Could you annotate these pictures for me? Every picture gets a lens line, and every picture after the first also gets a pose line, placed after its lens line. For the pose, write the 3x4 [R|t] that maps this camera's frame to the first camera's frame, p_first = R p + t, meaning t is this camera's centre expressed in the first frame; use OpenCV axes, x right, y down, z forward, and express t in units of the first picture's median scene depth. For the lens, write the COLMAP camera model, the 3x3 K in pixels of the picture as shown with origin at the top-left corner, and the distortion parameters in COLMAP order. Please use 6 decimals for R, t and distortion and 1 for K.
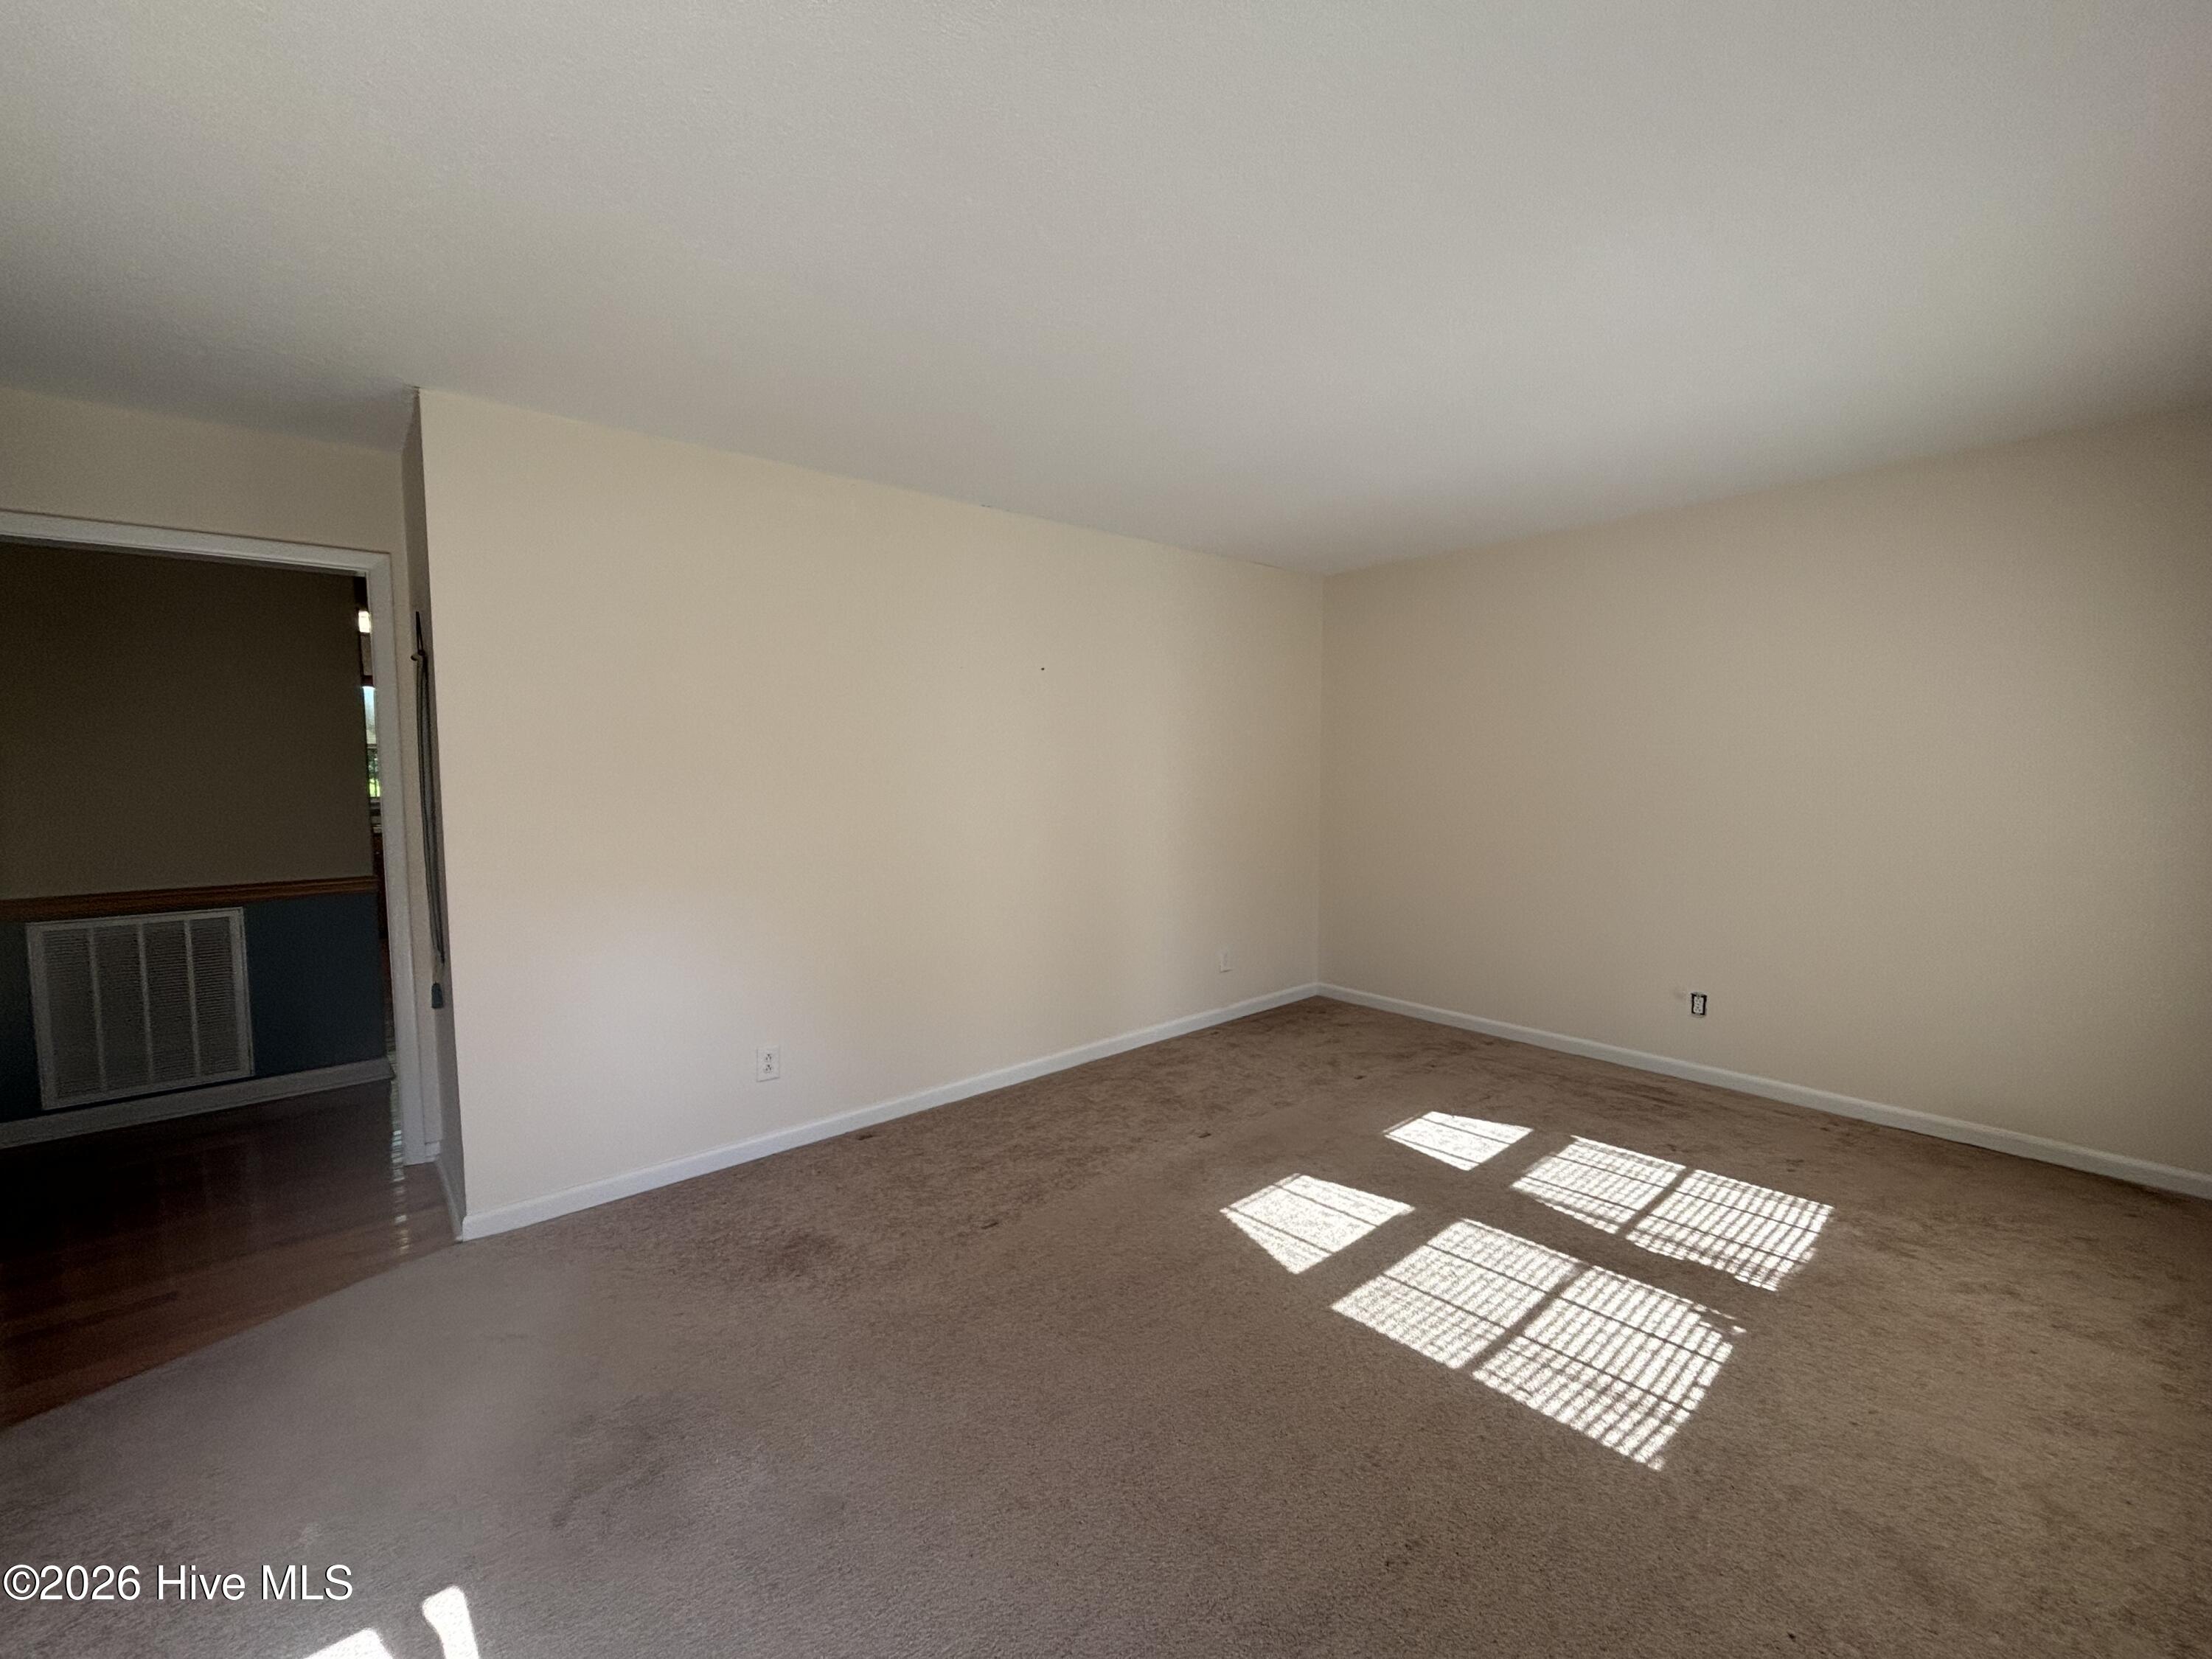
lens RADIAL K [[900.4, 0, 1100.0], [0, 900.4, 832.9], [0, 0, 1]] dist [0.001860, -0.000313]
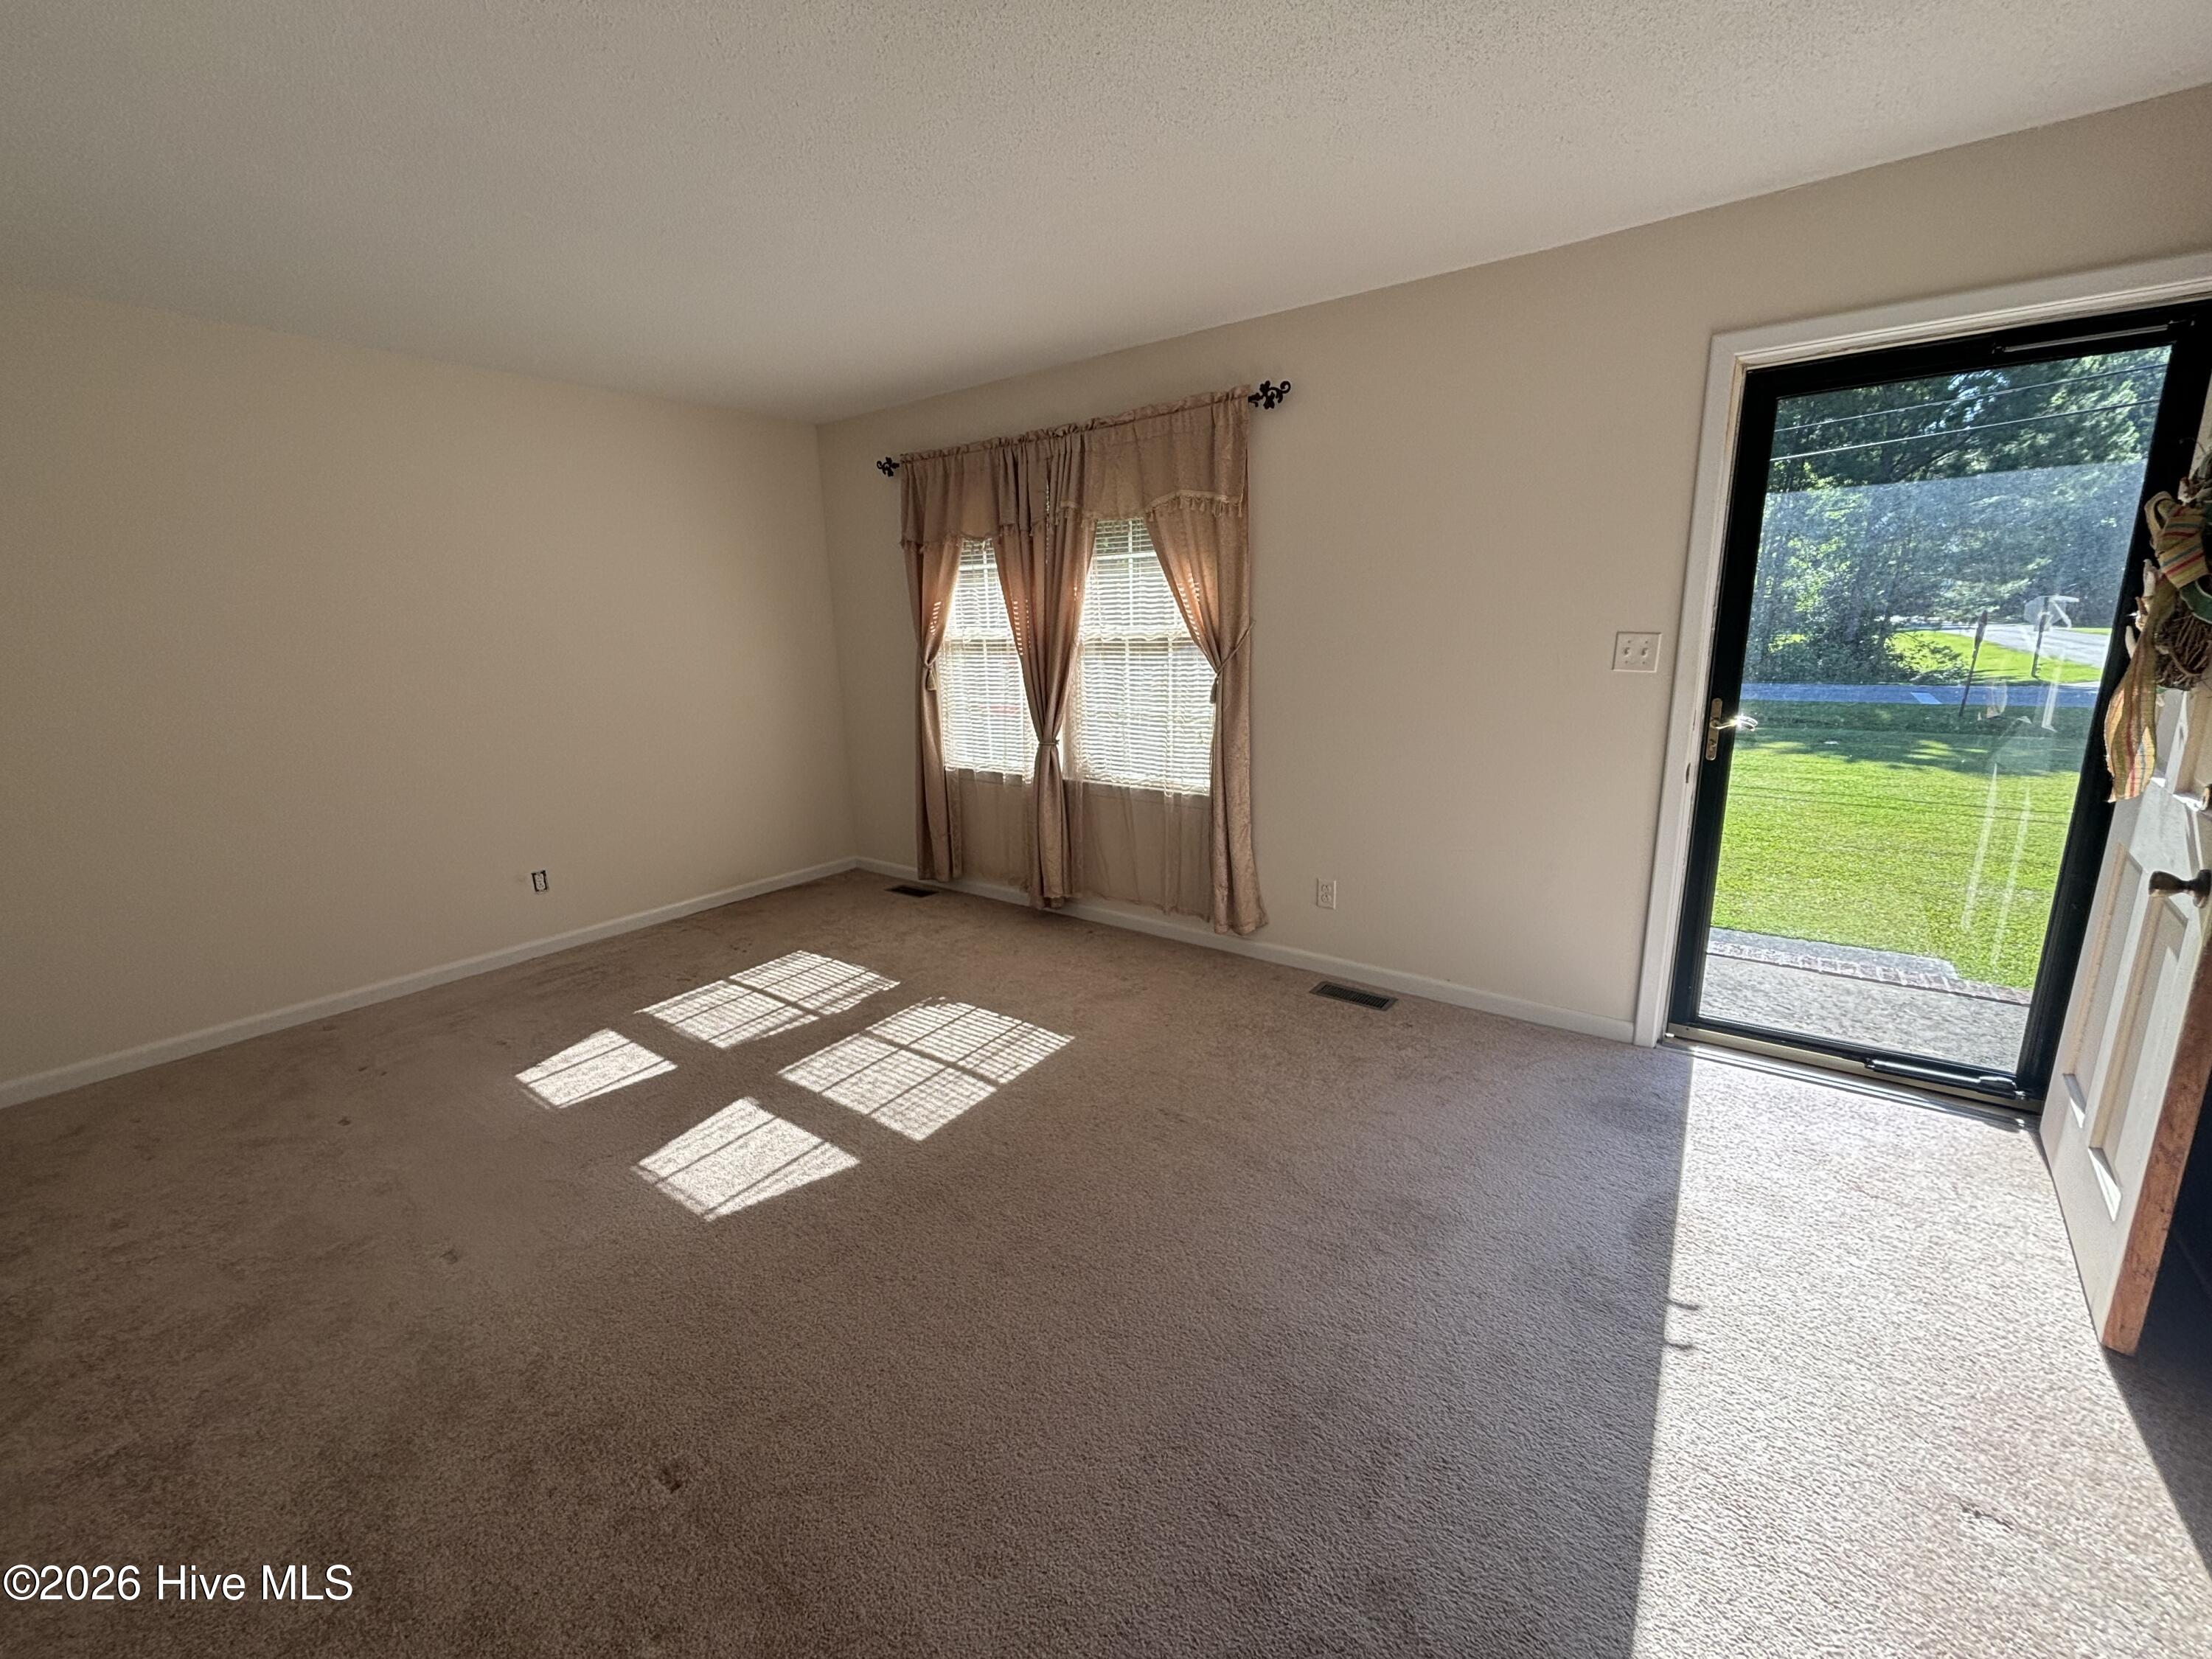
lens RADIAL K [[888.2, 0, 1102.6], [0, 888.2, 838.2], [0, 0, 1]] dist [0.018217, -0.016864]
pose [[-0.212526, -0.221113, 0.951810, -0.588249], [0.102550, 0.963636, 0.246758, -0.060273], [-0.971759, 0.150050, -0.182123, 0.728199]]
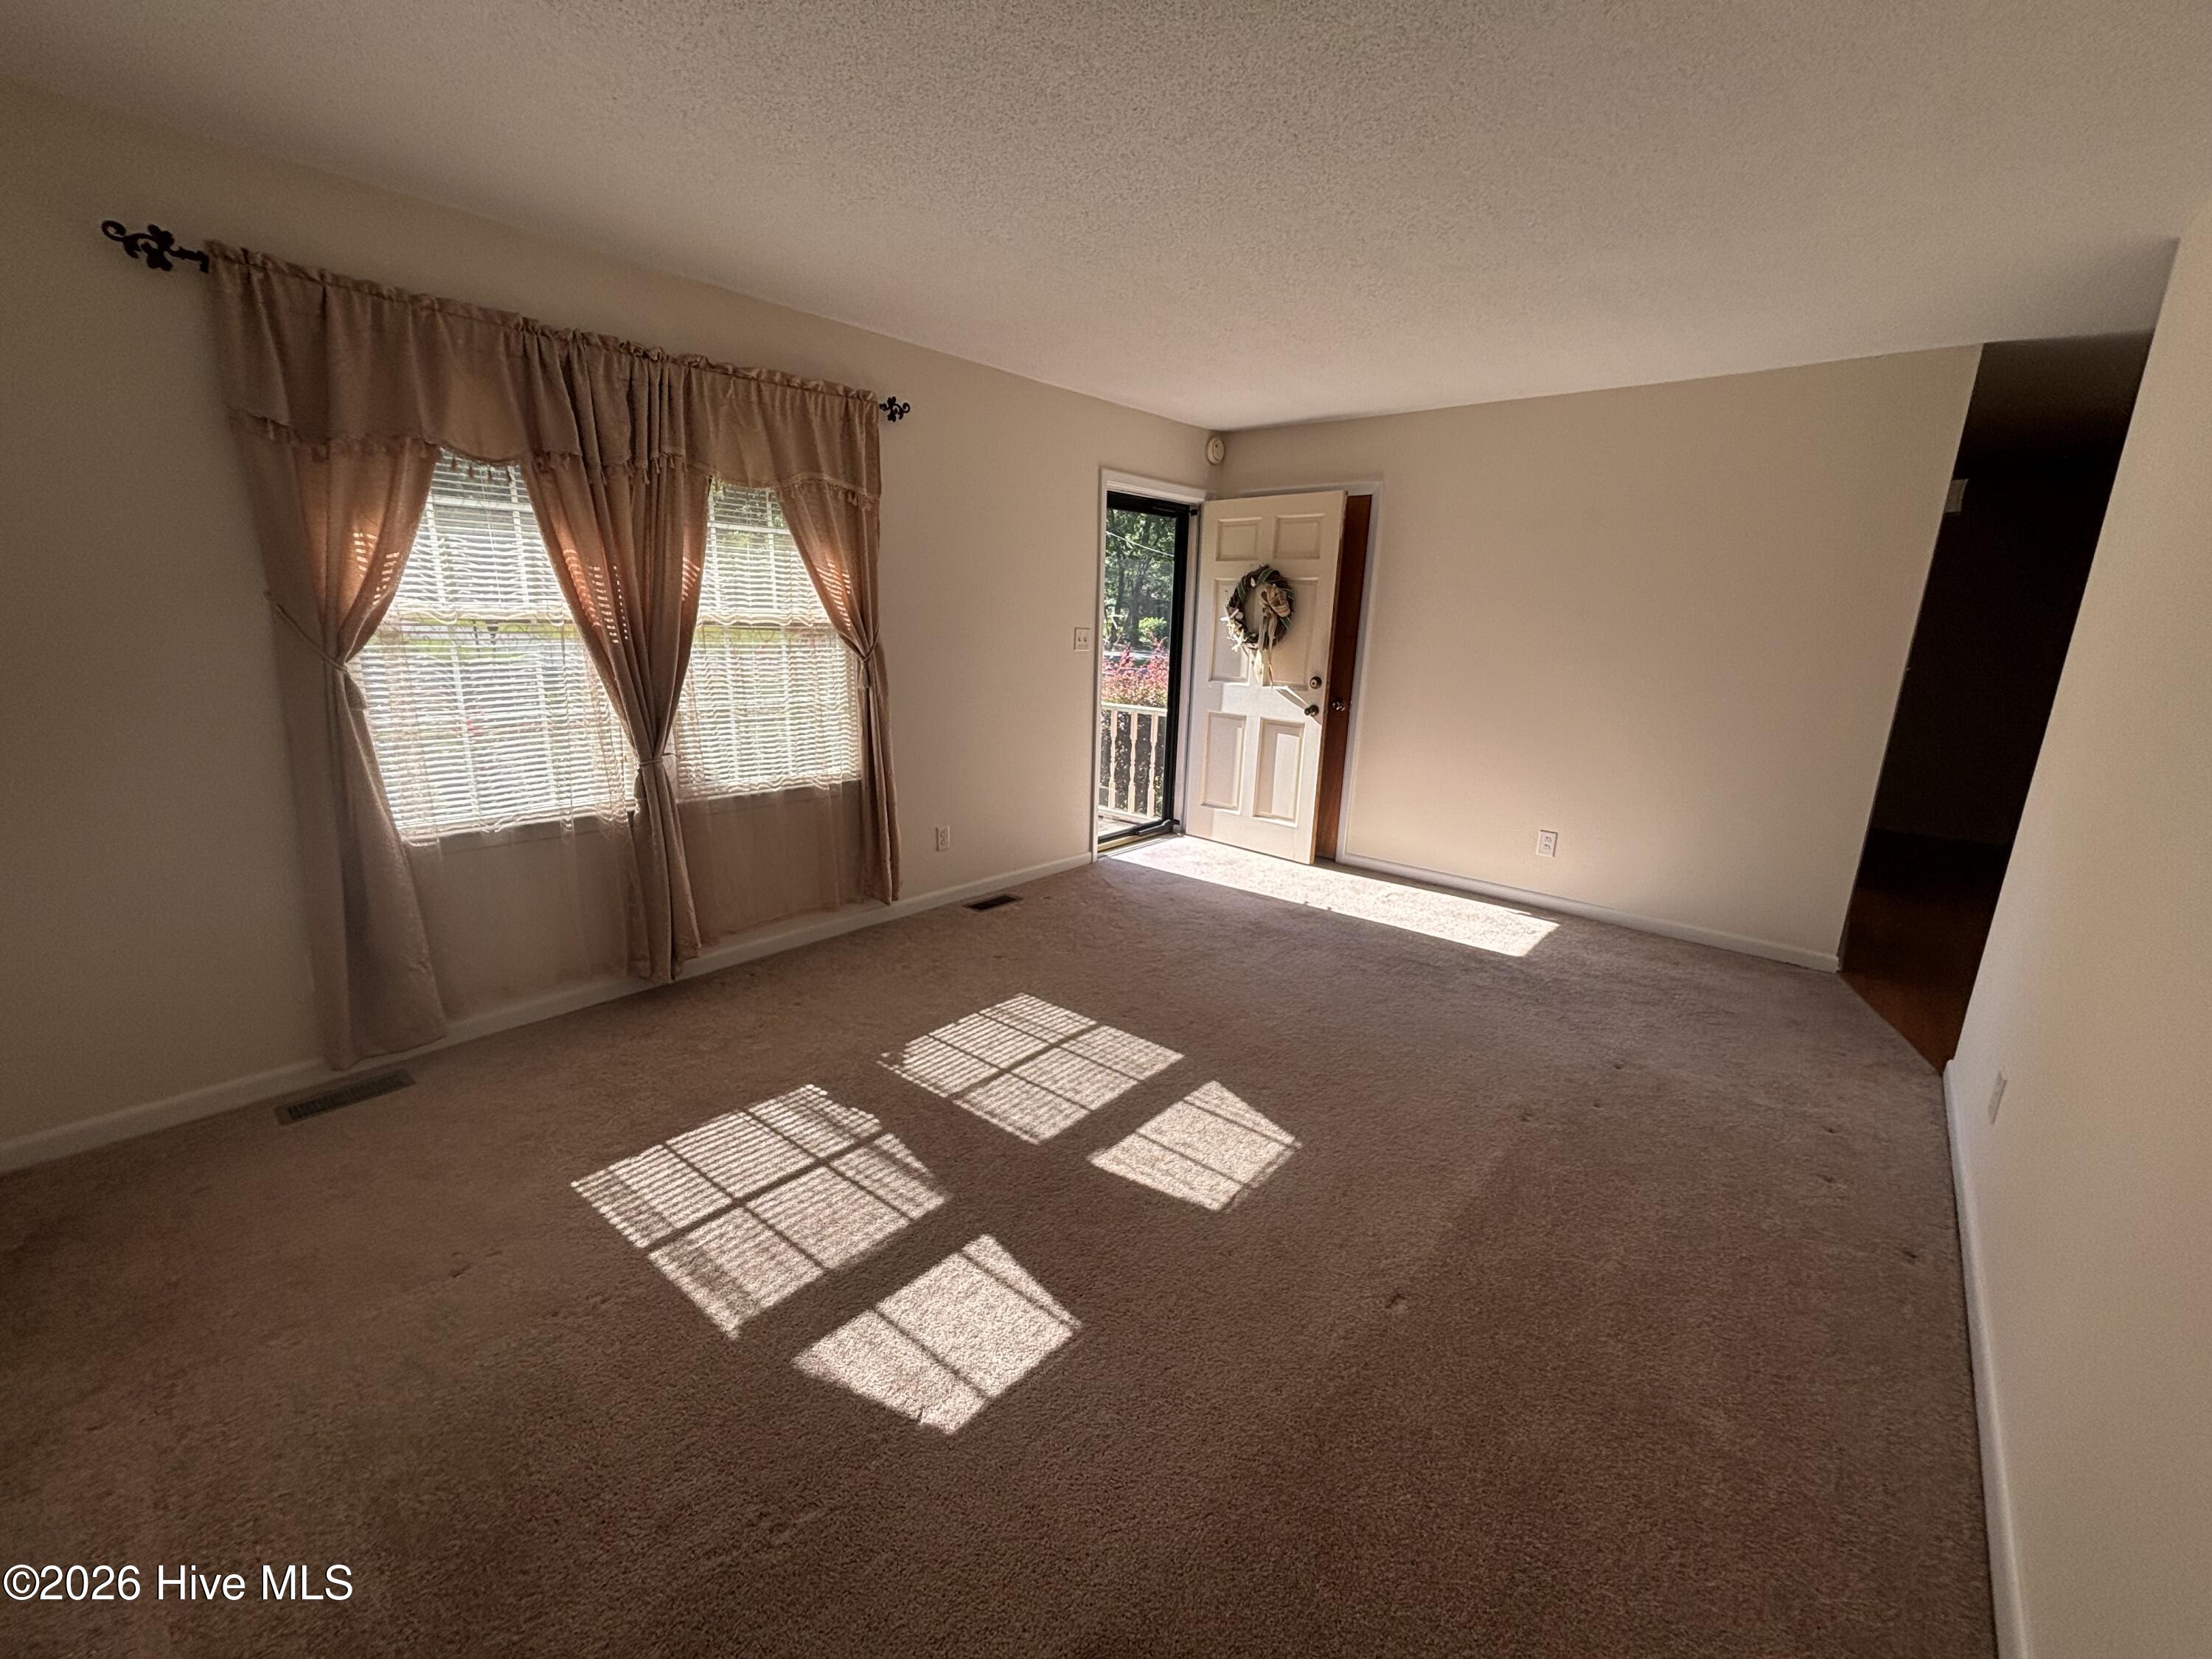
lens RADIAL K [[900.4, 0, 1100.0], [0, 900.4, 832.9], [0, 0, 1]] dist [0.001860, -0.000313]
pose [[-0.988910, 0.016998, -0.147541, 0.440676], [-0.030831, 0.948293, 0.315896, -0.140397], [0.145282, 0.316942, -0.937252, 1.642621]]
